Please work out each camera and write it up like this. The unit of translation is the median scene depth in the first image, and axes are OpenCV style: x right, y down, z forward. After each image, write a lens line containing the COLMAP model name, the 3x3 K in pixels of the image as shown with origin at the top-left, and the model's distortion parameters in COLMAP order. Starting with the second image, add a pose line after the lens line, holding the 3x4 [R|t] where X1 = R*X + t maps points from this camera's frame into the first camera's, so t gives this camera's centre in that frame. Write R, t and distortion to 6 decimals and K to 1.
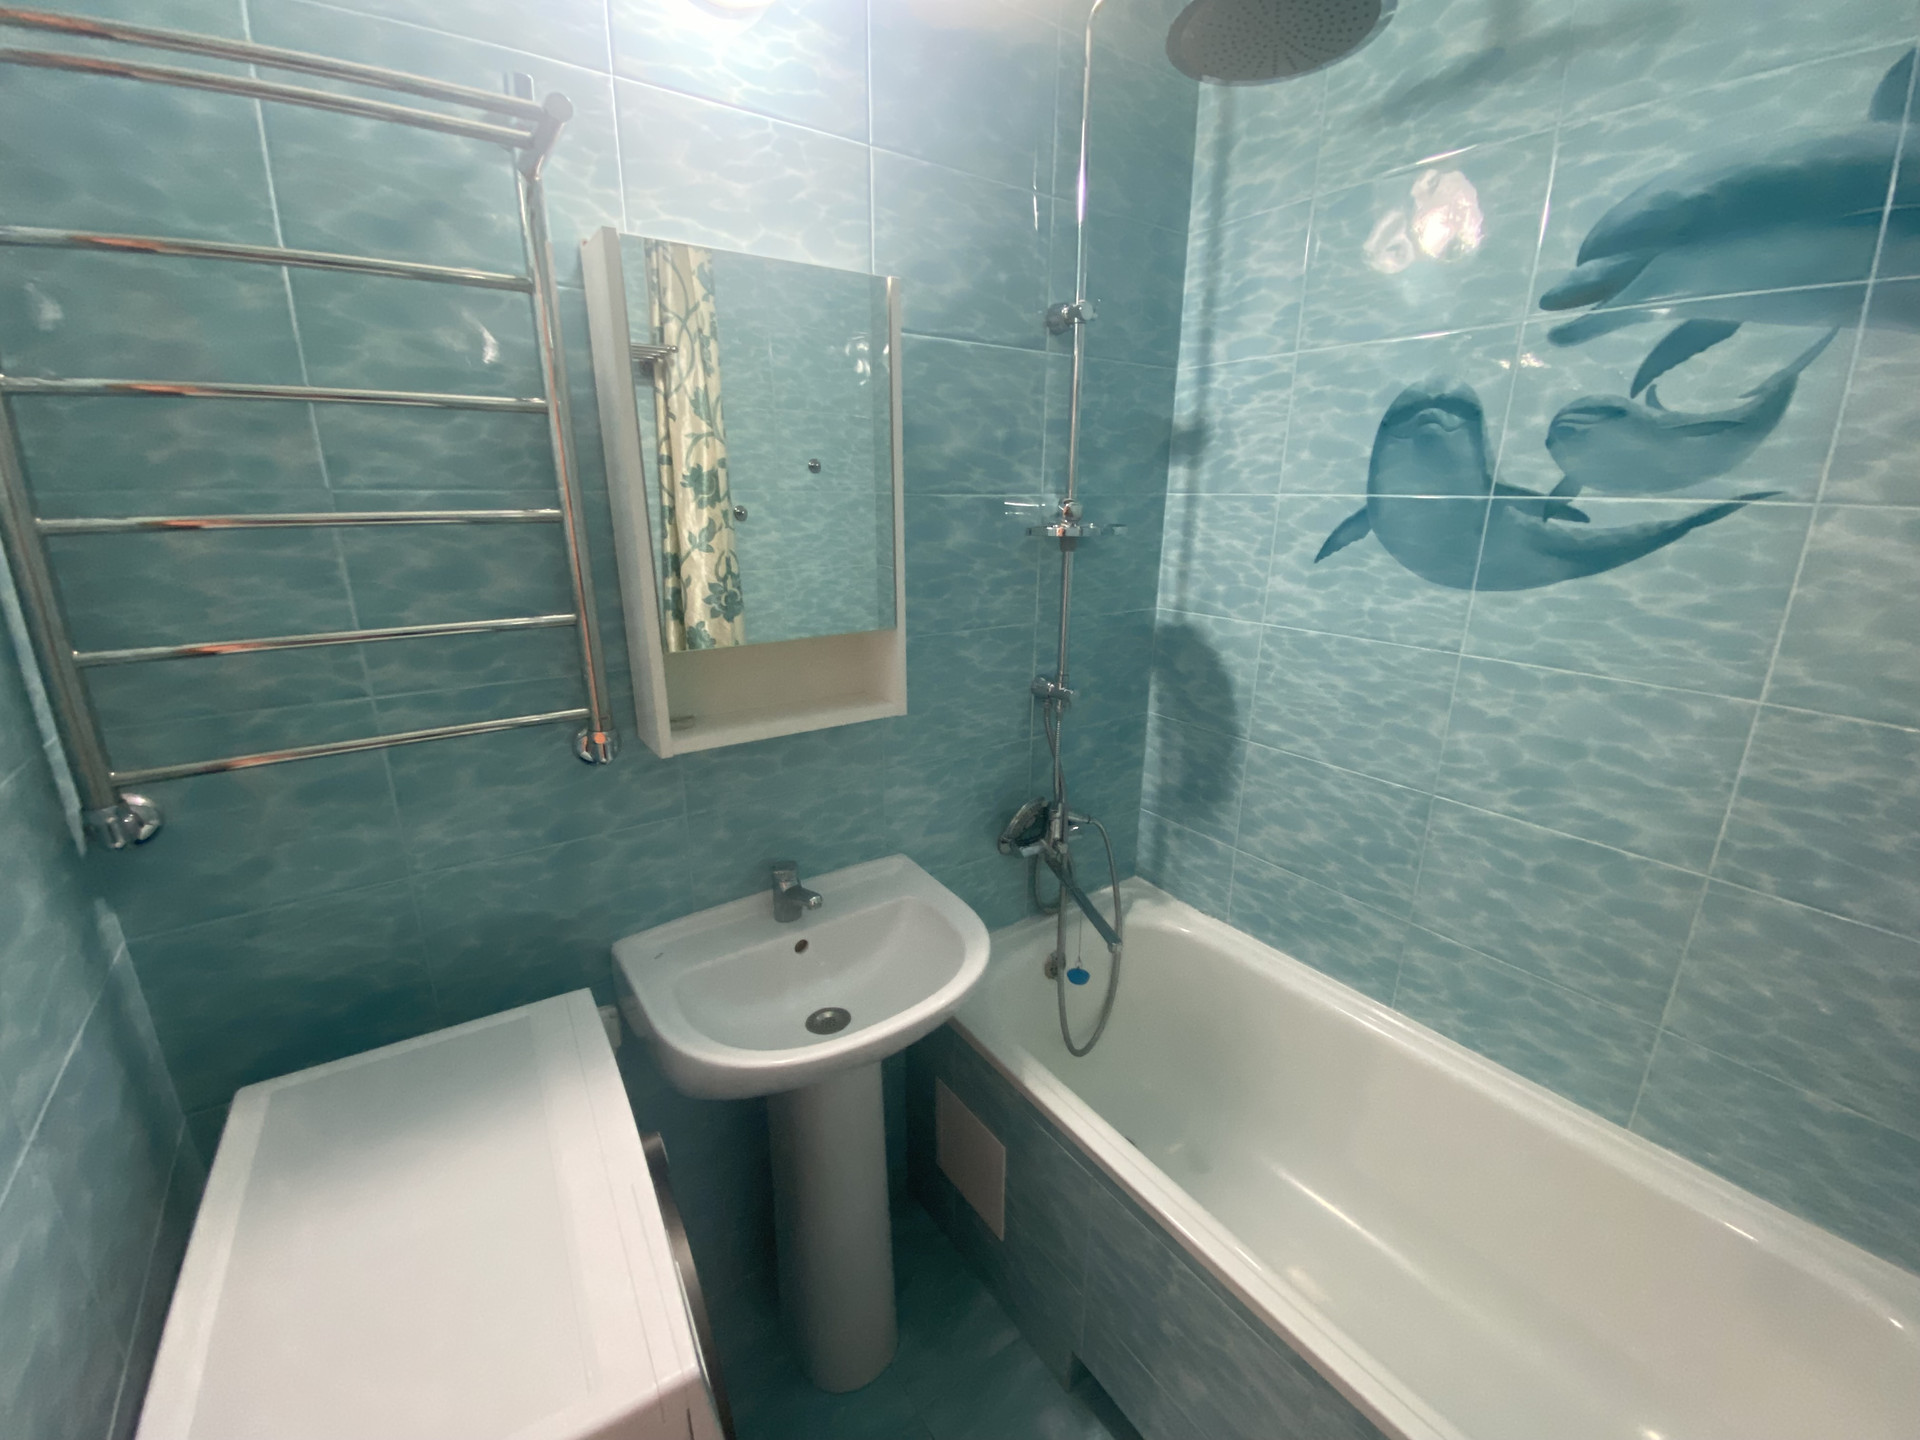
lens RADIAL K [[778.4, 0, 953.2], [0, 778.4, 724.3], [0, 0, 1]] dist [0.008996, -0.015428]
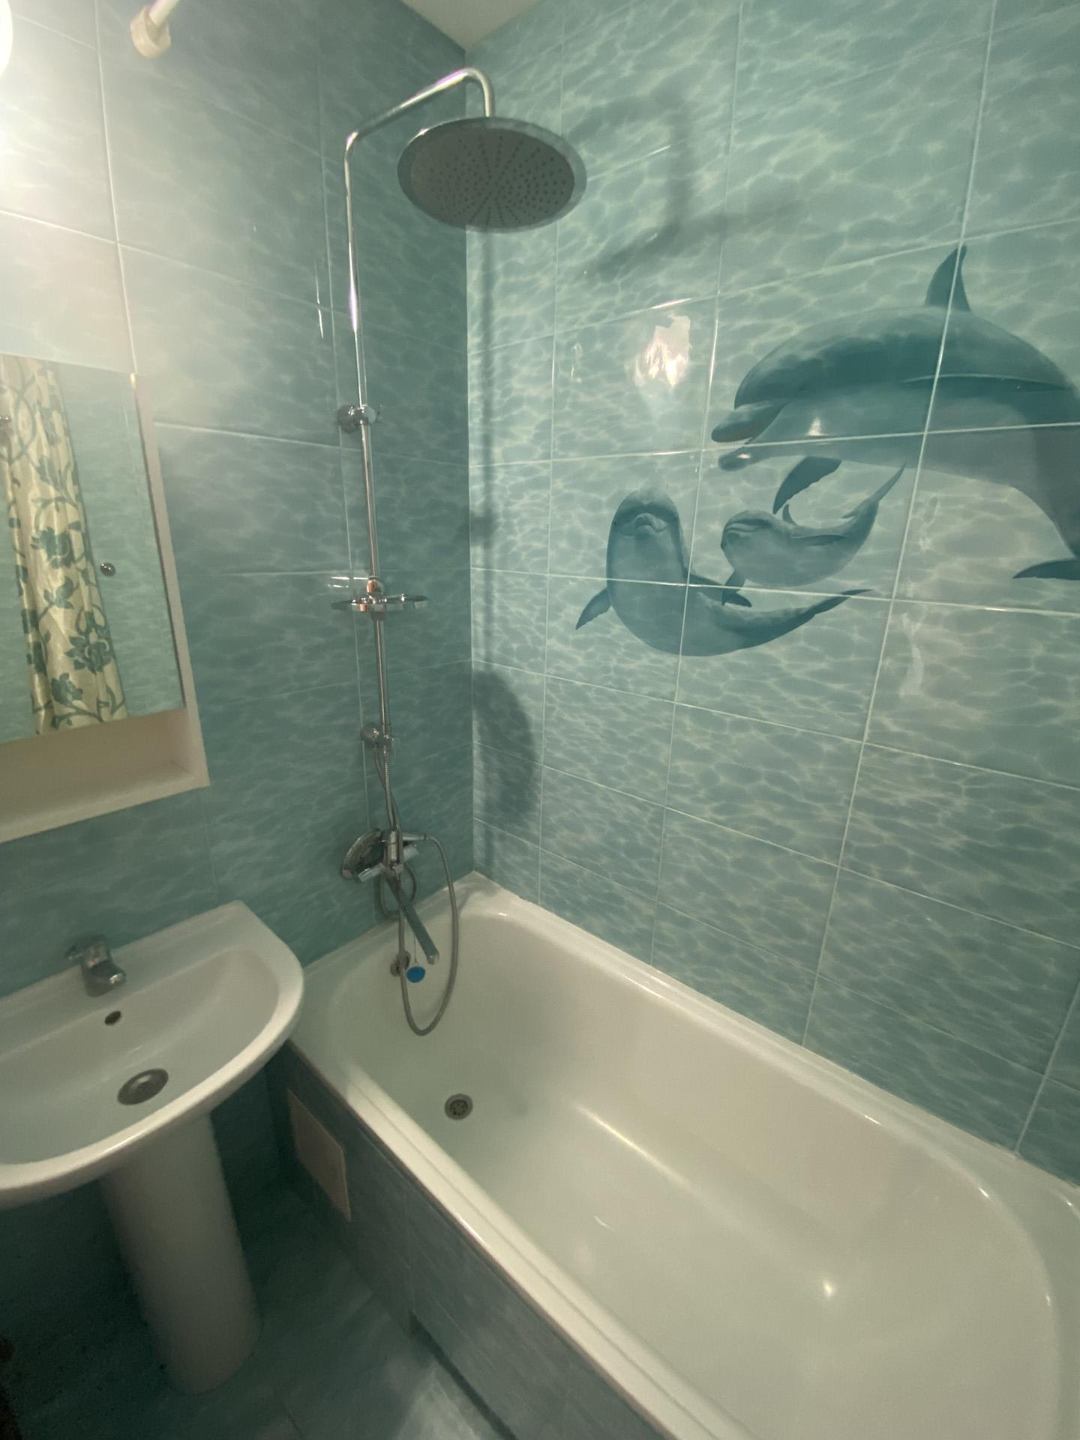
lens RADIAL K [[581.2, 0, 540.0], [0, 581.2, 720.0], [0, 0, 1]] dist [0.025483, -0.024875]
pose [[0.966375, -0.057529, 0.250620, 0.170770], [0.053533, 0.998307, 0.022740, -0.088838], [-0.251504, -0.008559, 0.967818, 0.103567]]
